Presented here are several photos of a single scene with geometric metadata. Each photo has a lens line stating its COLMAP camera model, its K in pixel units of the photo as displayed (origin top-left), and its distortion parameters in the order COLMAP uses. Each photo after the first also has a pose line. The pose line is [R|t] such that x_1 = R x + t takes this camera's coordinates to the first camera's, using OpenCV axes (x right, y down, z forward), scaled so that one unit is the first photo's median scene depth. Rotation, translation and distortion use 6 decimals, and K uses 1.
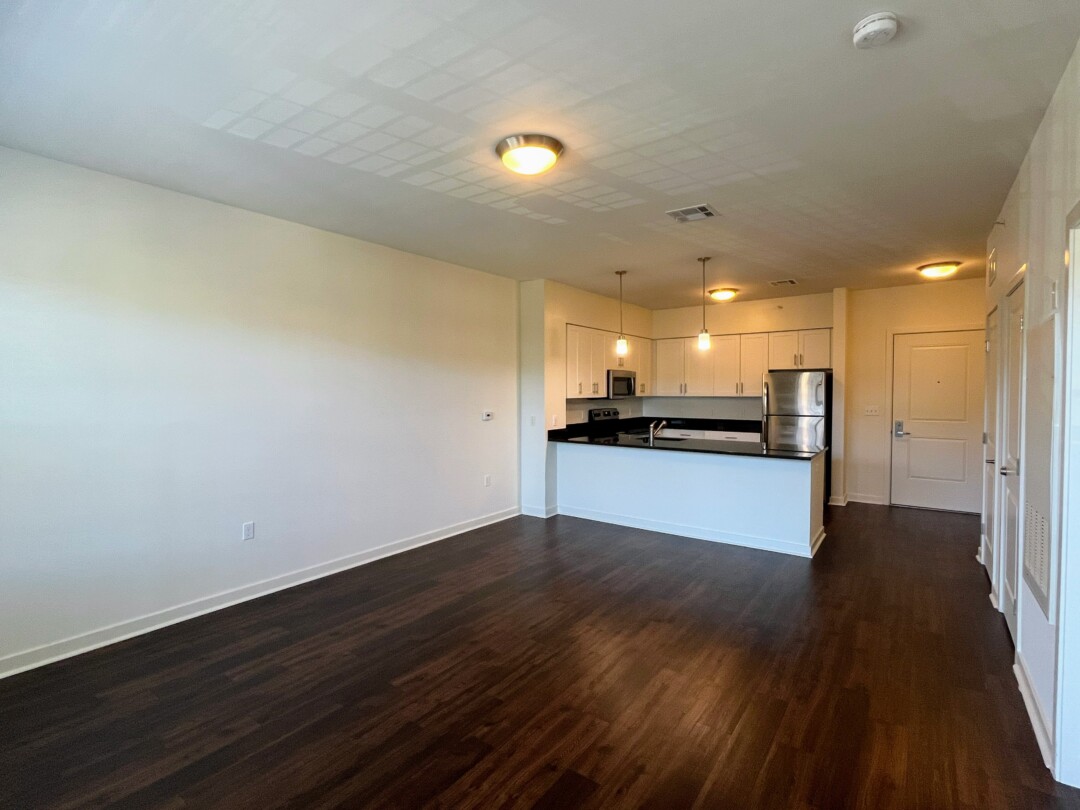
lens RADIAL K [[516.5, 0, 540.0], [0, 516.5, 405.0], [0, 0, 1]] dist [-0.003921, -0.000174]
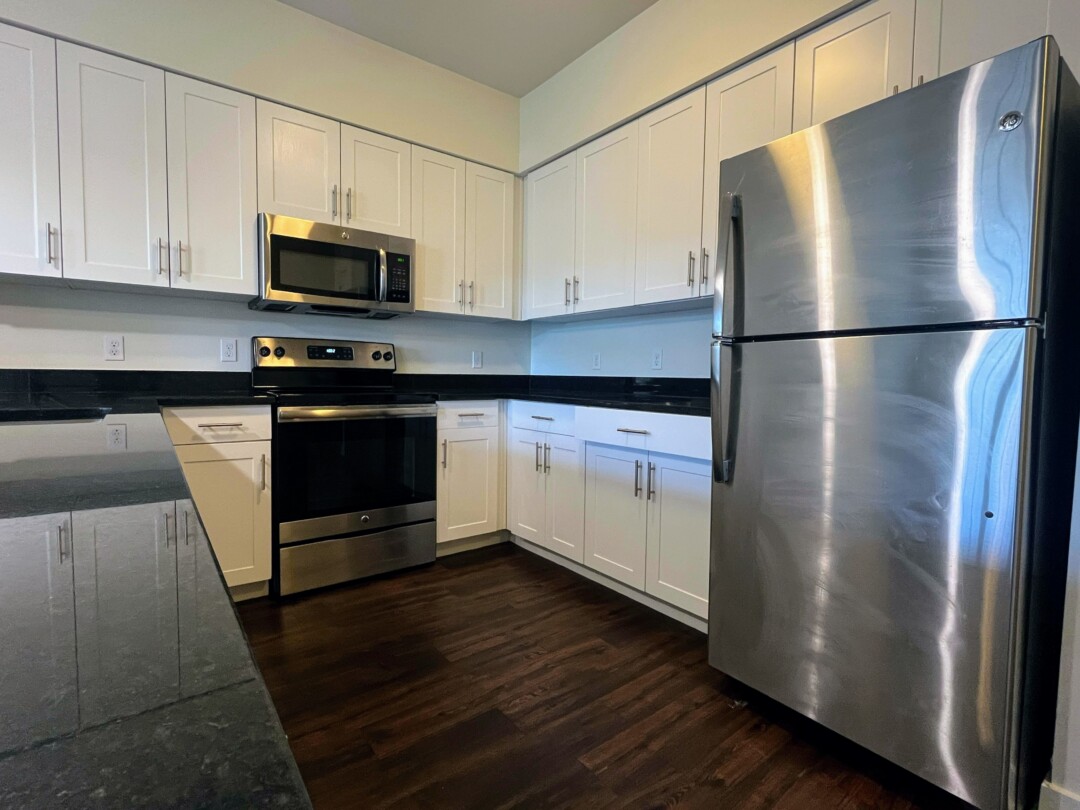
lens RADIAL K [[516.5, 0, 540.0], [0, 516.5, 405.0], [0, 0, 1]] dist [-0.003921, -0.000174]
pose [[0.960049, 0.033797, -0.277782, 0.609599], [-0.025771, 0.999140, 0.032495, 0.062100], [0.278642, -0.024039, 0.960094, 1.086293]]
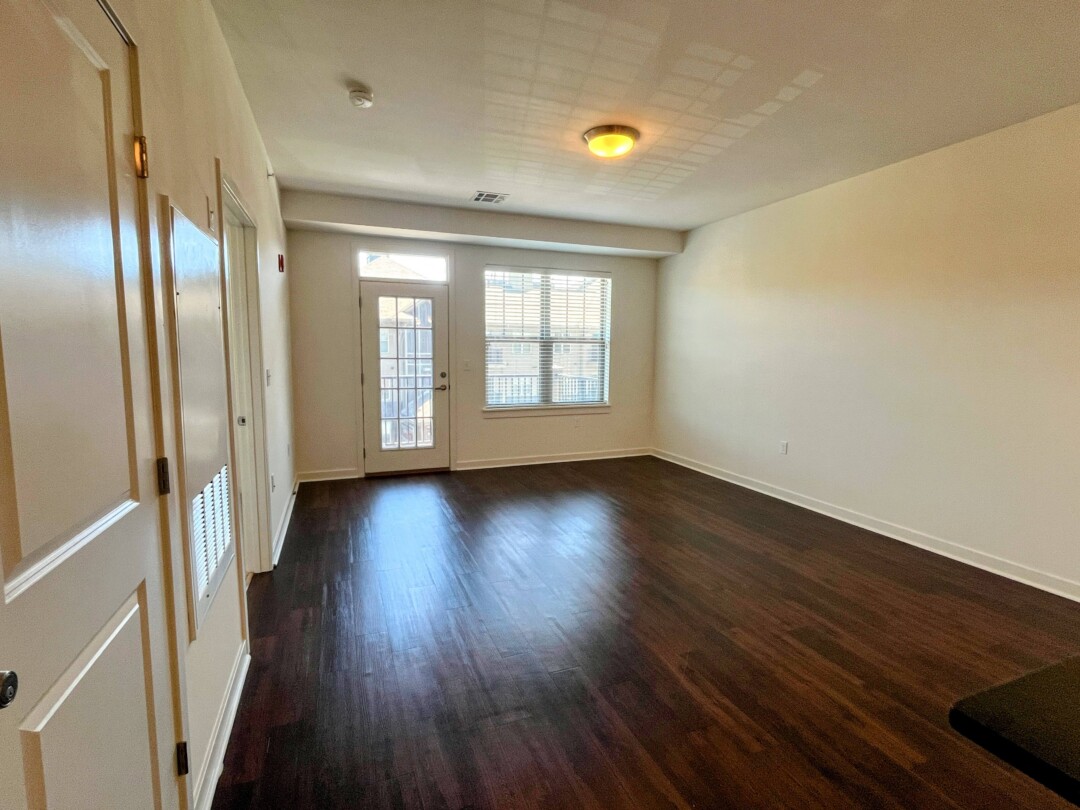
lens RADIAL K [[516.5, 0, 540.0], [0, 516.5, 405.0], [0, 0, 1]] dist [-0.003921, -0.000174]
pose [[-0.534474, 0.091692, -0.840196, 0.659314], [-0.031779, 0.991215, 0.128389, -0.008822], [0.844587, 0.095321, -0.526865, 0.890386]]
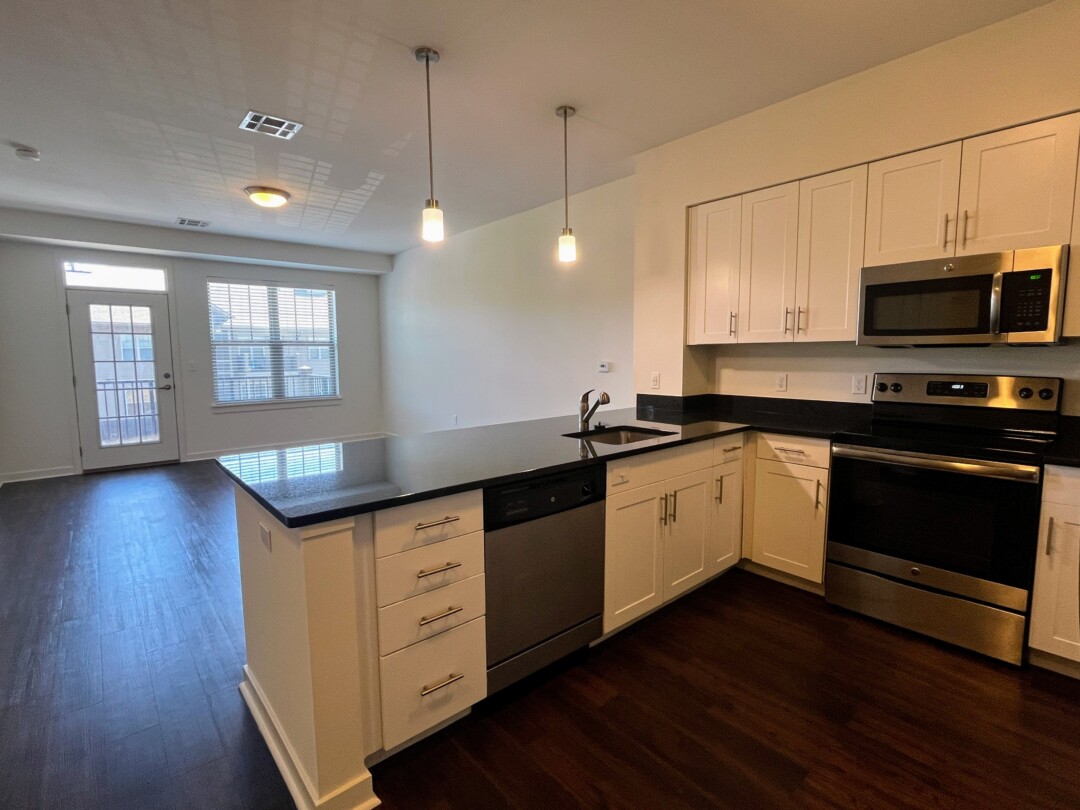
lens RADIAL K [[516.5, 0, 540.0], [0, 516.5, 405.0], [0, 0, 1]] dist [-0.003921, -0.000174]
pose [[-0.219471, 0.103728, -0.970089, 0.844974], [-0.020565, 0.993619, 0.110897, -0.008393], [0.975402, 0.044289, -0.215937, 1.283167]]
